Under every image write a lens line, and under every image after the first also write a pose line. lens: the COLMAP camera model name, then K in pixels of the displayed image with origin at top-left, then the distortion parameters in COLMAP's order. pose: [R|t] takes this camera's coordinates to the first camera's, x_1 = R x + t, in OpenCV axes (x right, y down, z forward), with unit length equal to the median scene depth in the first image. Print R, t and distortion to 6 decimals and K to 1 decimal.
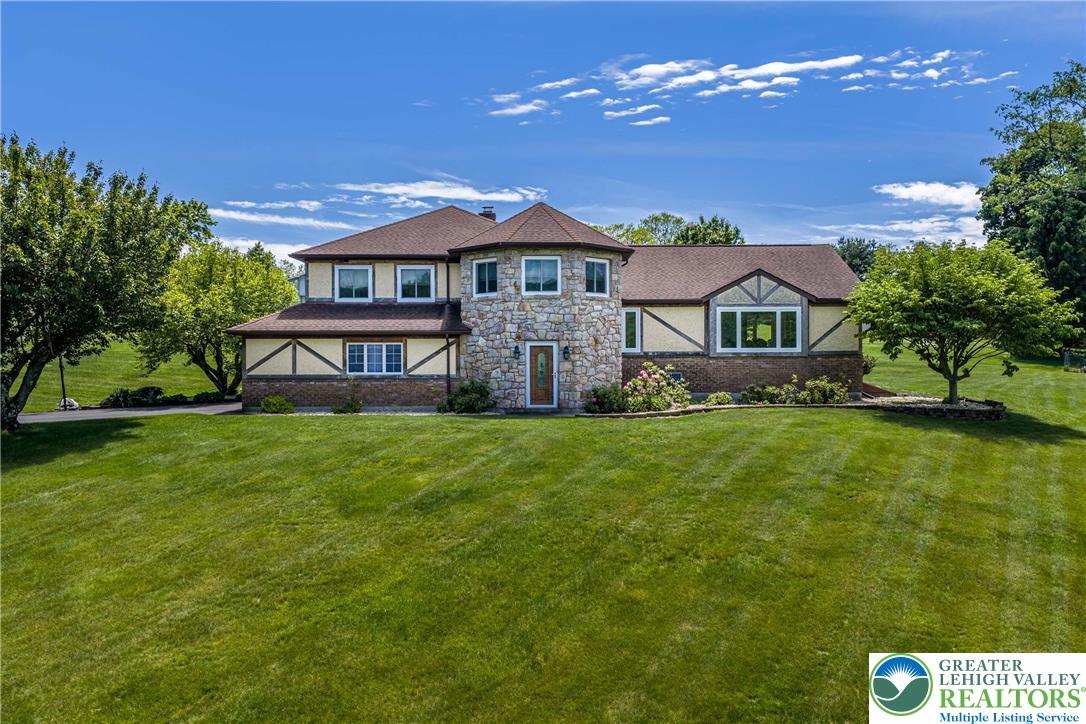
lens RADIAL K [[901.8, 0, 548.5], [0, 901.8, 364.2], [0, 0, 1]] dist [0.024045, -0.038368]
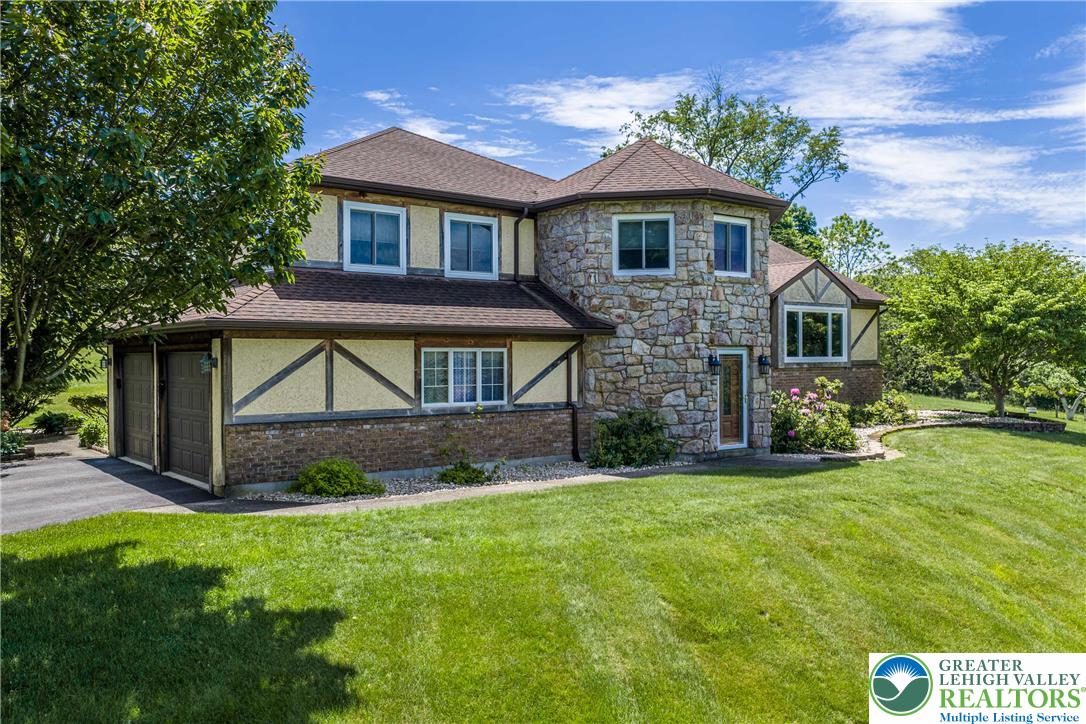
lens RADIAL K [[901.8, 0, 548.5], [0, 901.8, 364.2], [0, 0, 1]] dist [0.024045, -0.038368]
pose [[0.788988, -0.005275, 0.614386, -0.489863], [0.009468, 0.999949, -0.003573, -0.011573], [-0.614336, 0.008636, 0.788998, 0.535694]]
